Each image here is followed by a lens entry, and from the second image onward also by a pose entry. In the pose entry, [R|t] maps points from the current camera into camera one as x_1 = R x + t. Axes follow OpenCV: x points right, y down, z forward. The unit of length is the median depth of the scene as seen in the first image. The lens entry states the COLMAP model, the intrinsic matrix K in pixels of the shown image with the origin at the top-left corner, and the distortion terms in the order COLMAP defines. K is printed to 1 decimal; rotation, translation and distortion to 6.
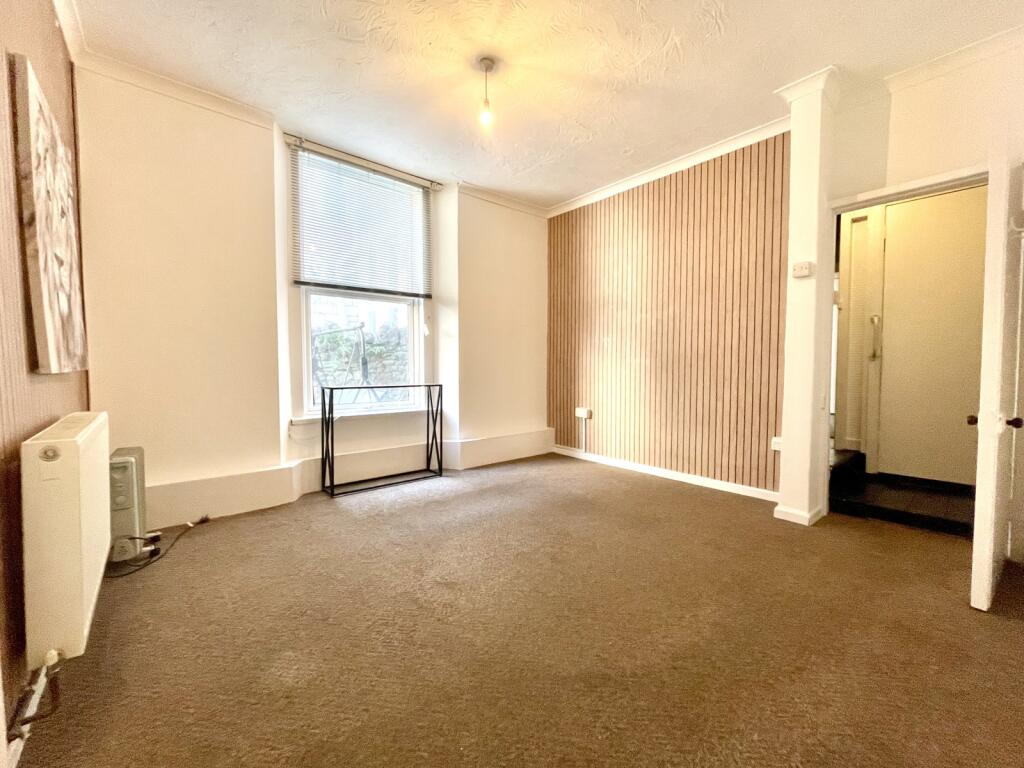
lens RADIAL K [[412.6, 0, 512.0], [0, 412.6, 384.0], [0, 0, 1]] dist [-0.001742, -0.000563]
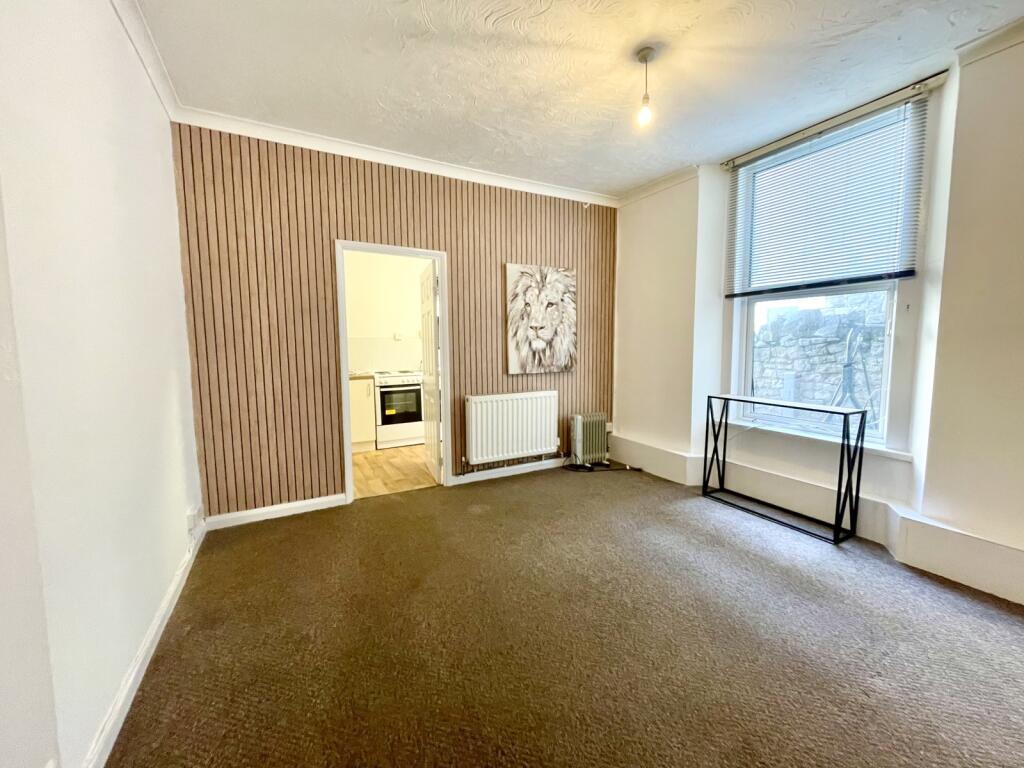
lens RADIAL K [[412.6, 0, 512.0], [0, 412.6, 384.0], [0, 0, 1]] dist [-0.001742, -0.000563]
pose [[-0.210793, 0.092855, -0.973111, 0.721593], [-0.041800, 0.993712, 0.103875, -0.112778], [0.976637, 0.062572, -0.205586, 0.727412]]
